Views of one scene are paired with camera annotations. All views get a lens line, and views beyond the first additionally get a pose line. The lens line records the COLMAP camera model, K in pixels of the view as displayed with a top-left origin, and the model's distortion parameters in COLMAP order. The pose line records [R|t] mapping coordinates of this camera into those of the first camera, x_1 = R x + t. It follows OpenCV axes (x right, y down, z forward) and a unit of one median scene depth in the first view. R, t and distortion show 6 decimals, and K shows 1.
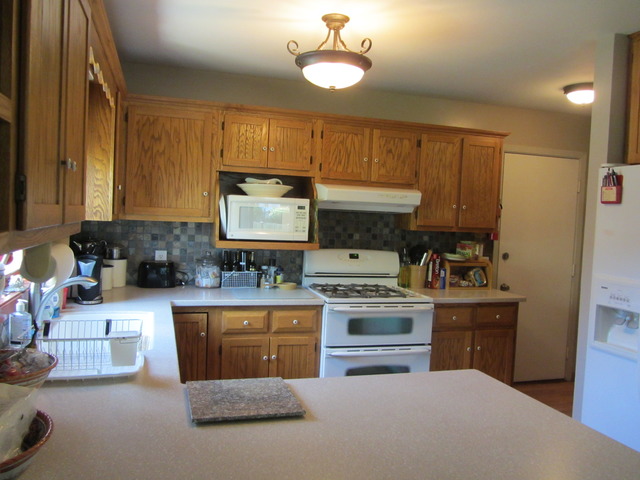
lens RADIAL K [[523.3, 0, 319.8], [0, 523.3, 241.2], [0, 0, 1]] dist [-0.053973, 0.020546]
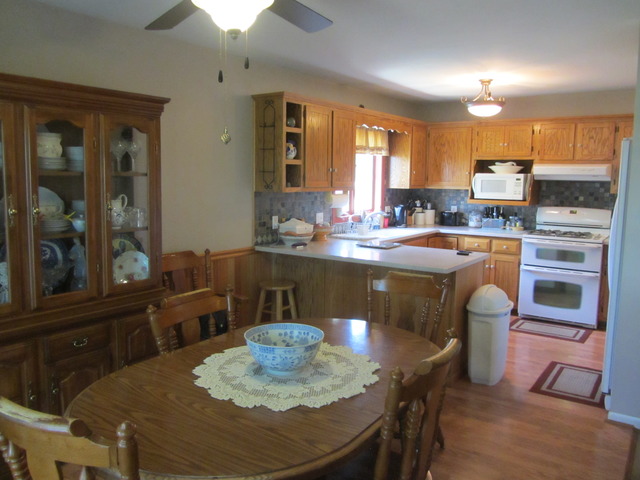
lens RADIAL K [[523.3, 0, 320.1], [0, 523.3, 238.2], [0, 0, 1]] dist [-0.053973, 0.020546]
pose [[0.612712, 0.055874, -0.788328, 0.841575], [-0.025880, 0.998381, 0.050646, 0.051216], [0.789882, -0.010630, 0.613167, -0.467684]]
